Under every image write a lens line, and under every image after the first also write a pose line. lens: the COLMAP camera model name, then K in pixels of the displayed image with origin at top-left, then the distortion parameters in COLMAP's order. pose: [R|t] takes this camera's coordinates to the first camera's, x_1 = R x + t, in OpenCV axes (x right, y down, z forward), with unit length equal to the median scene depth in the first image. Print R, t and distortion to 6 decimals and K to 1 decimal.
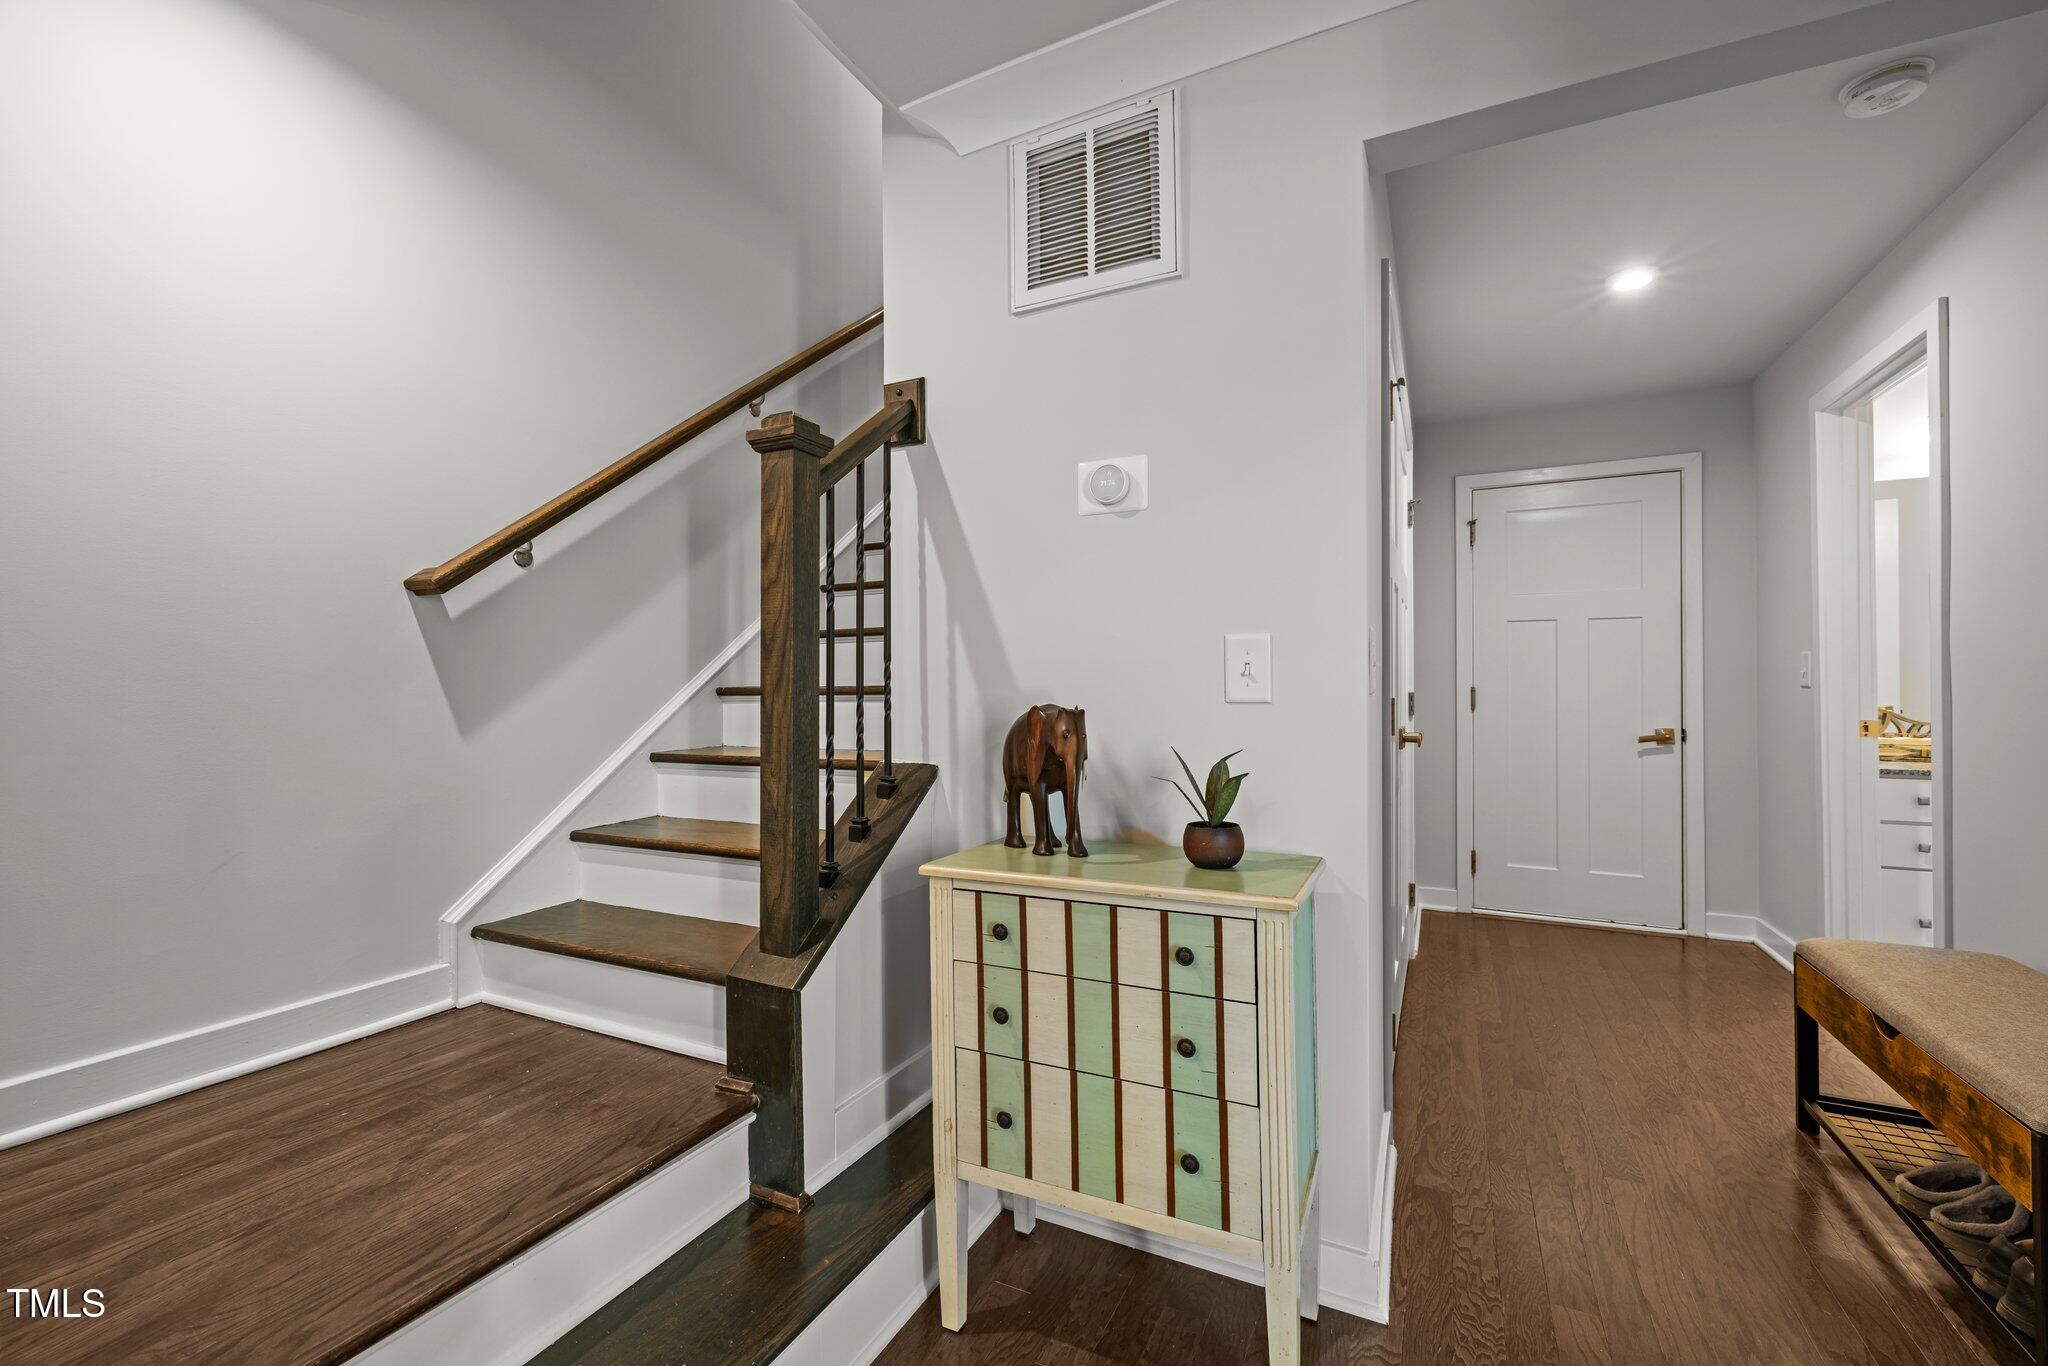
lens RADIAL K [[850.0, 0, 1021.2], [0, 850.0, 678.8], [0, 0, 1]] dist [-0.000957, 0.000034]
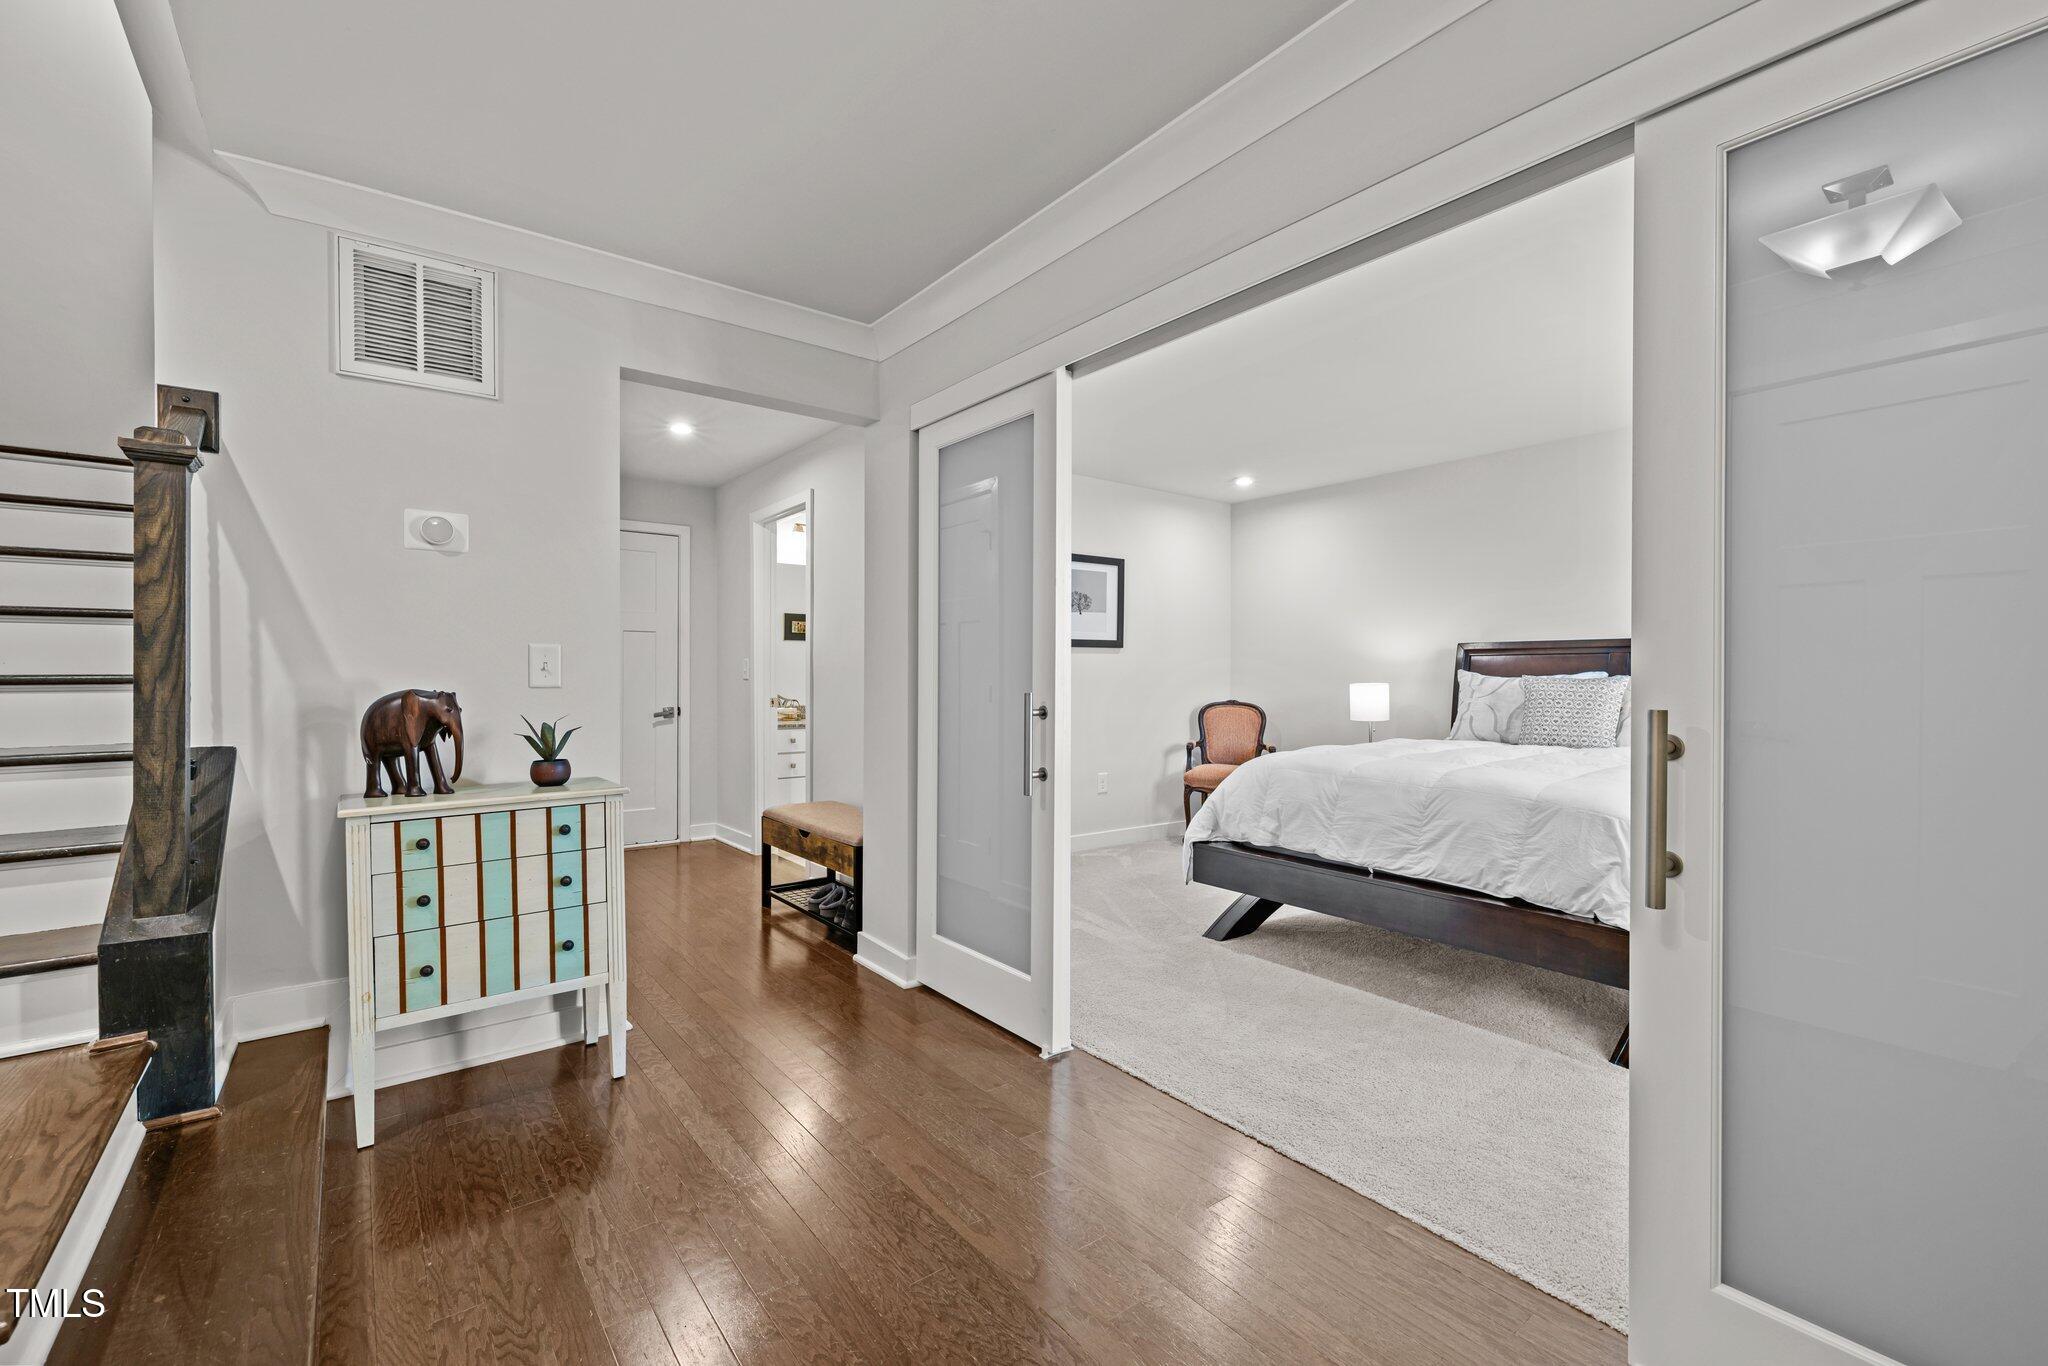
lens RADIAL K [[850.0, 0, 1023.1], [0, 850.0, 684.2], [0, 0, 1]] dist [-0.000957, 0.000034]
pose [[0.425935, -0.002907, 0.904749, -0.811538], [-0.009639, 0.999923, 0.007751, 0.001186], [-0.904702, -0.012023, 0.425875, -0.494657]]
